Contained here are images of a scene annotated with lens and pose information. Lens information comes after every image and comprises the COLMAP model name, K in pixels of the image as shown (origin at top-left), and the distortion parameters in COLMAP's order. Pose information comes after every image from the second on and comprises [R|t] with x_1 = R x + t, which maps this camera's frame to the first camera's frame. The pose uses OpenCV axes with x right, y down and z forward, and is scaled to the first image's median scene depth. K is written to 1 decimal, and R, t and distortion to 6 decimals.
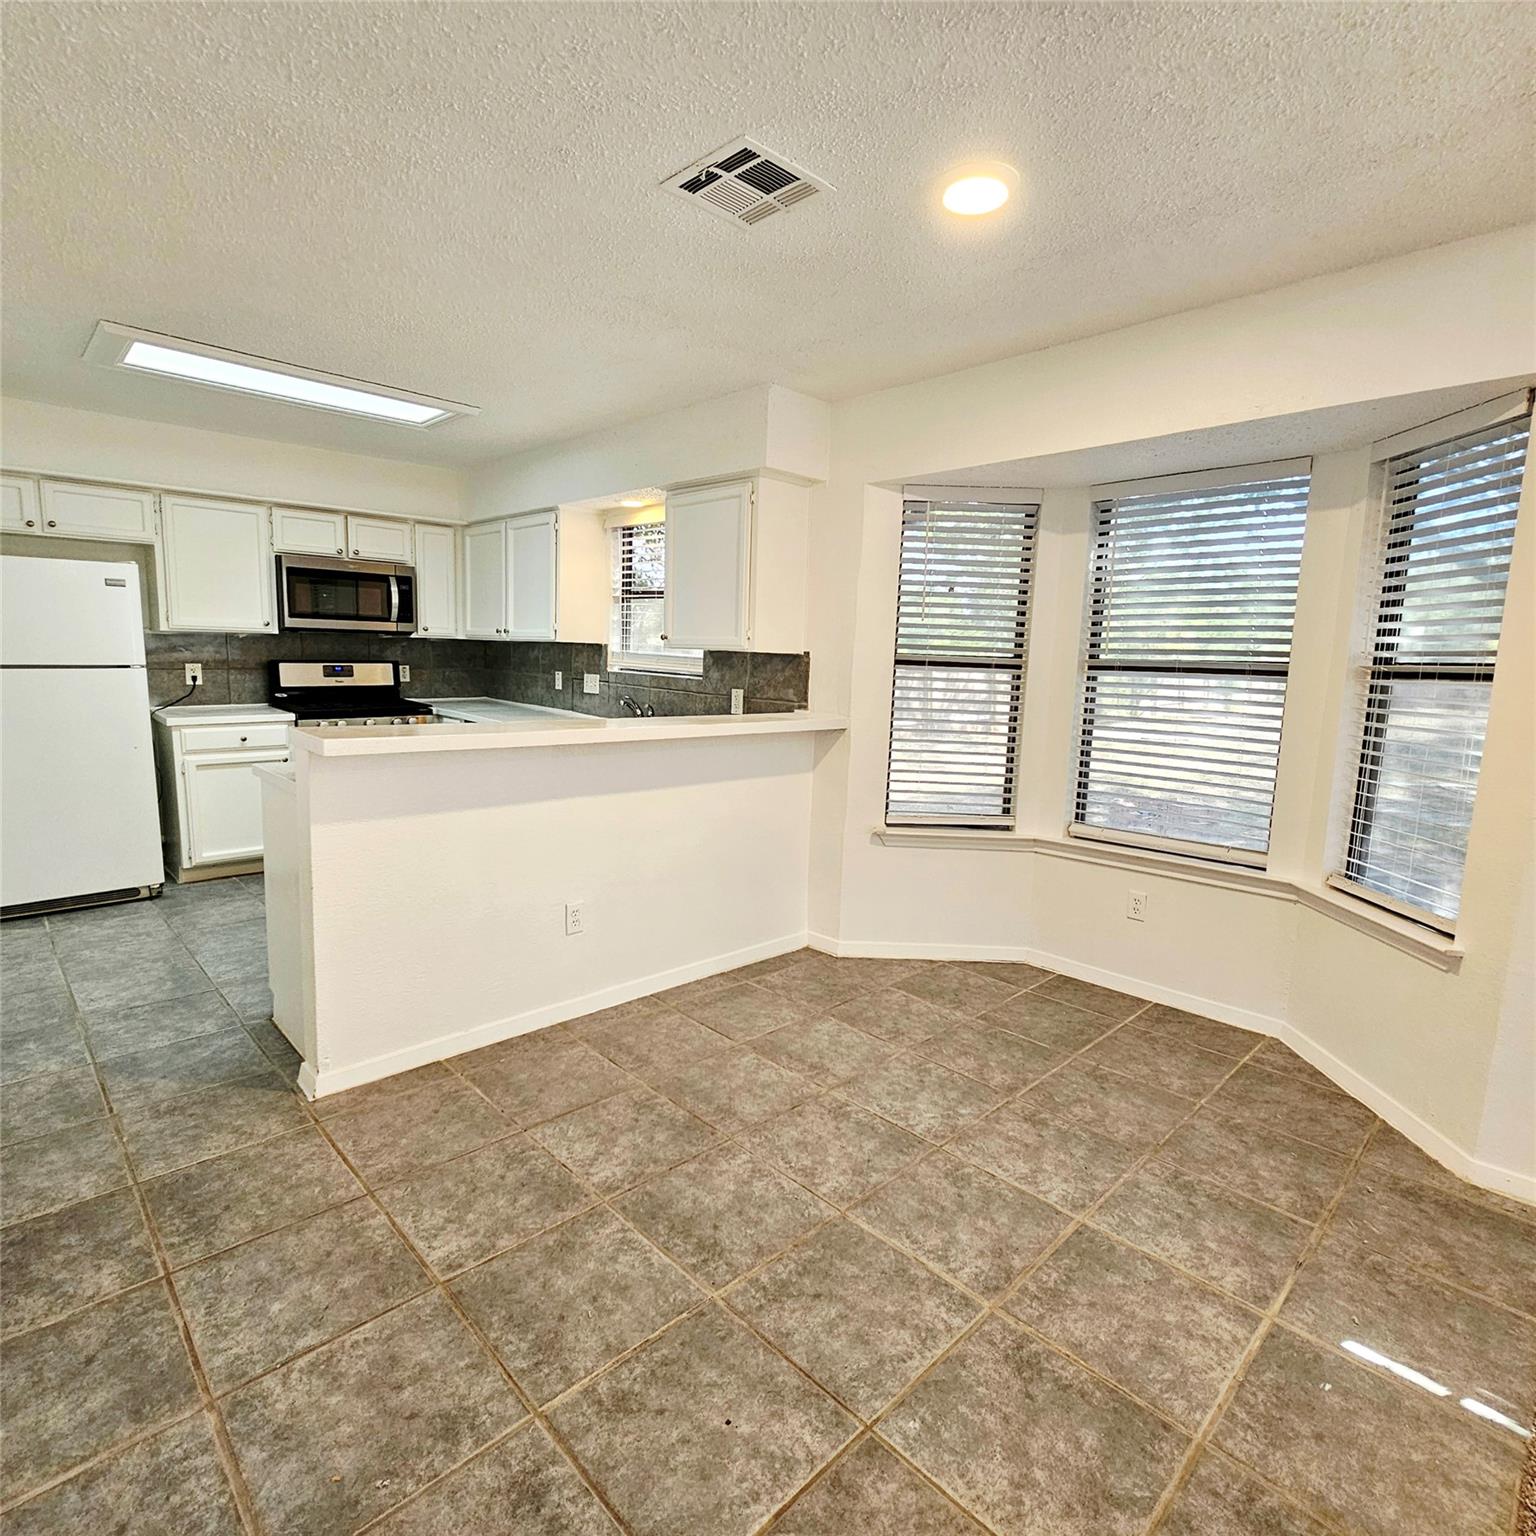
lens RADIAL K [[841.3, 0, 771.0], [0, 841.3, 763.0], [0, 0, 1]] dist [0.002772, -0.002624]
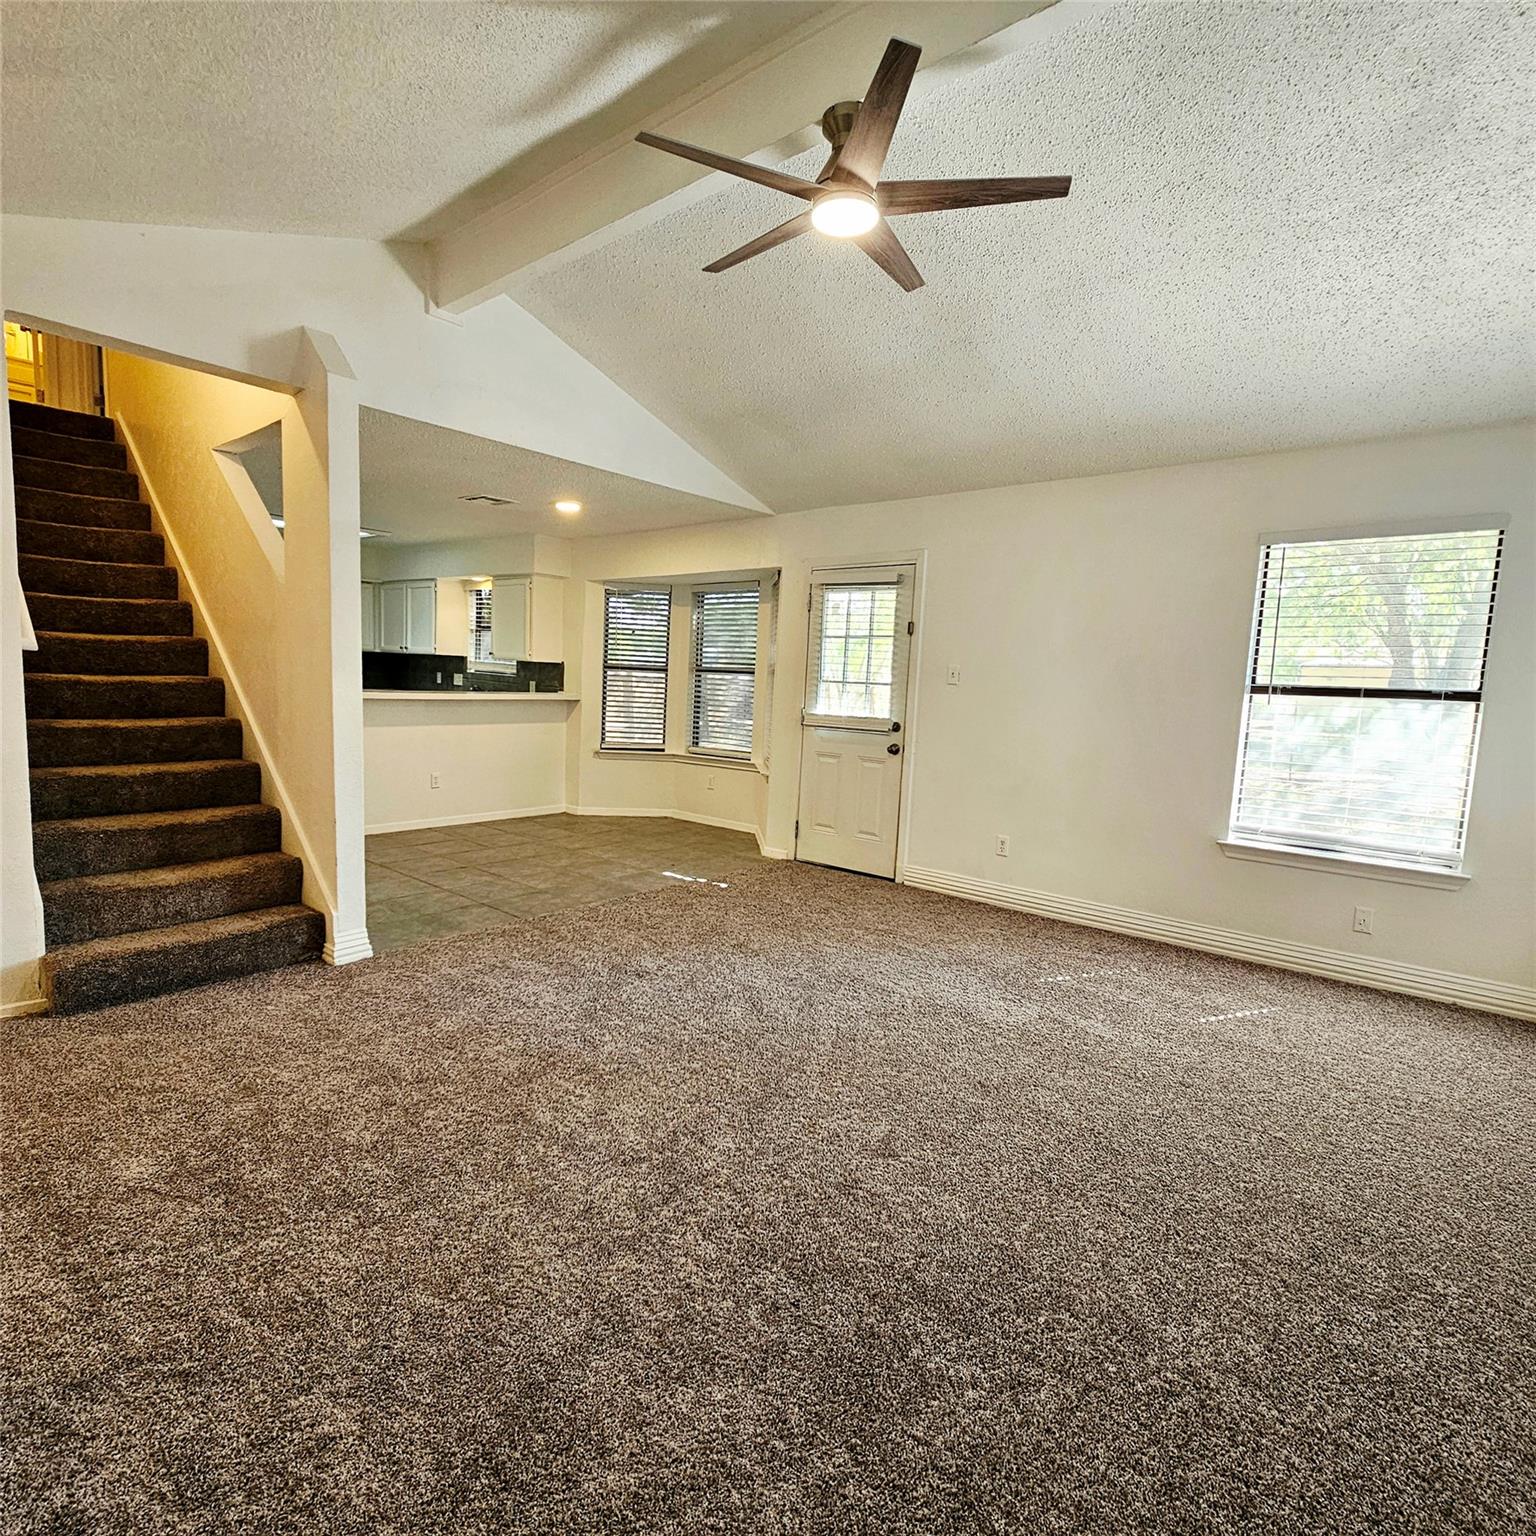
lens RADIAL K [[841.3, 0, 771.7], [0, 841.3, 766.5], [0, 0, 1]] dist [0.002772, -0.002624]
pose [[0.995305, -0.002631, 0.096749, 0.282793], [0.003612, 0.999944, -0.009959, 0.112594], [-0.096718, 0.010262, 0.995259, -0.842197]]
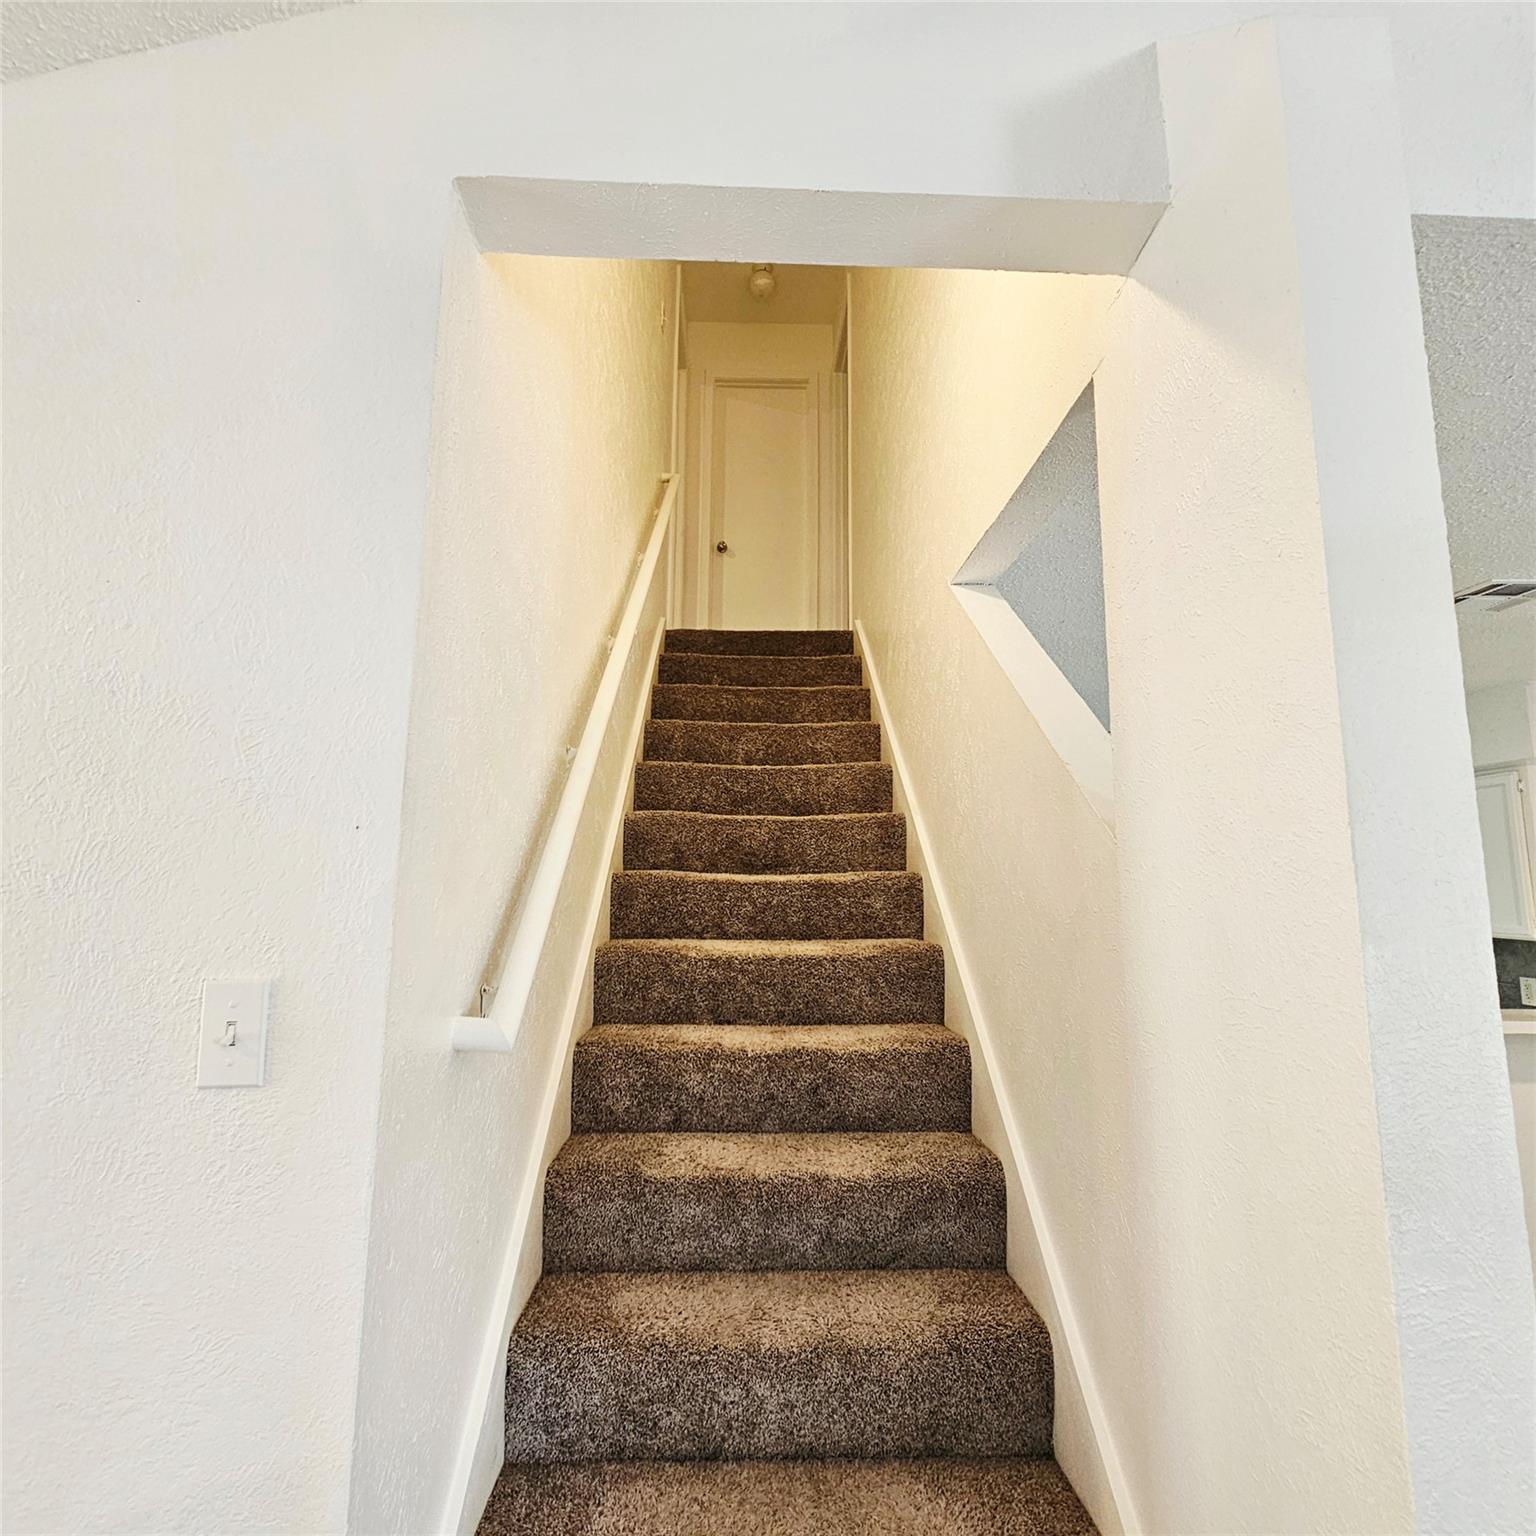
lens RADIAL K [[841.3, 0, 769.4], [0, 841.3, 765.4], [0, 0, 1]] dist [0.002772, -0.002624]
pose [[0.741831, -0.123899, -0.659041, -0.018004], [-0.067724, 0.963916, -0.257448, -0.017445], [0.667158, 0.235616, 0.706672, -0.237484]]
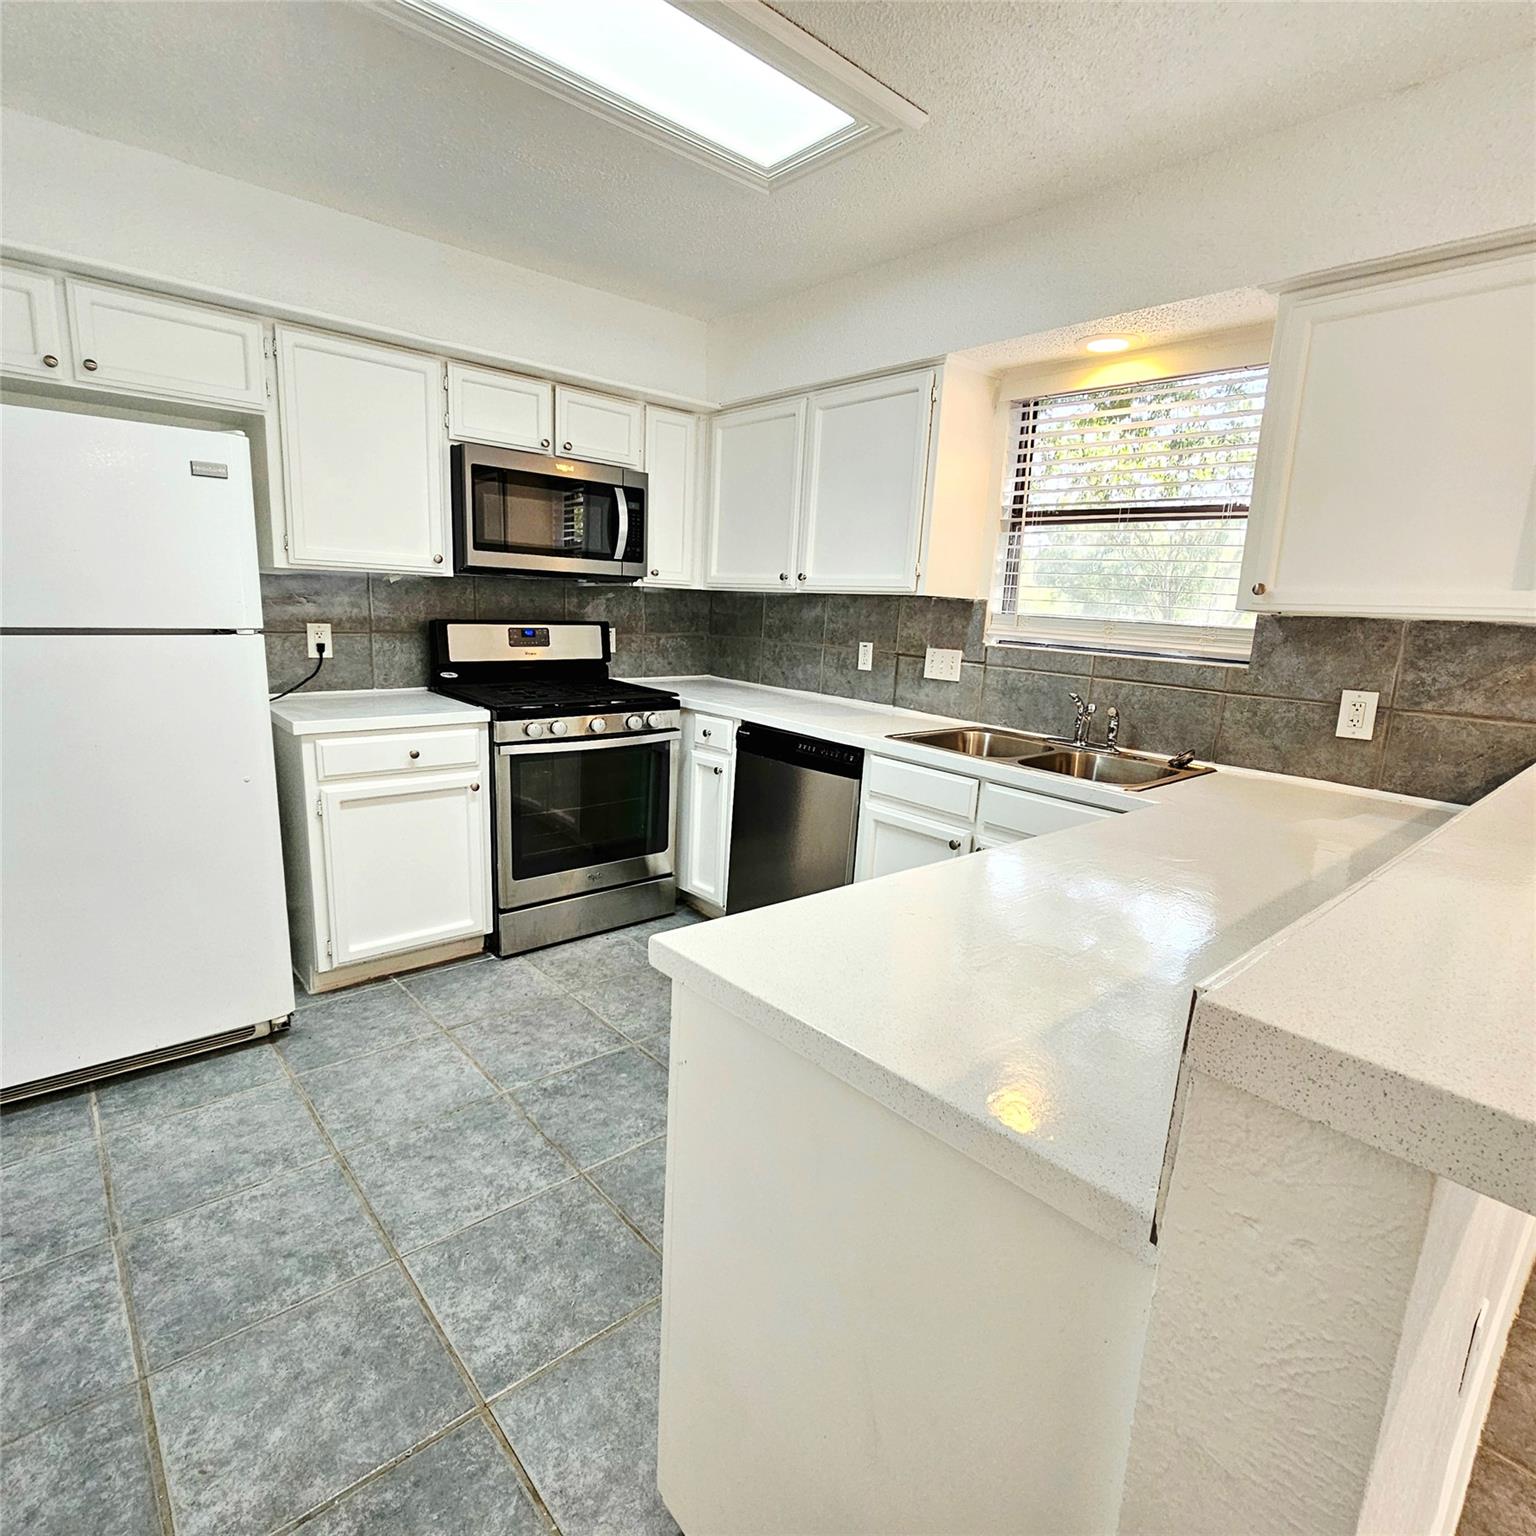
lens RADIAL K [[841.3, 0, 770.2], [0, 841.3, 763.9], [0, 0, 1]] dist [0.002772, -0.002624]
pose [[0.999049, 0.020699, -0.038375, -0.353297], [-0.018705, 0.998491, 0.051623, -0.056959], [0.039386, -0.050856, 0.997929, 0.419187]]
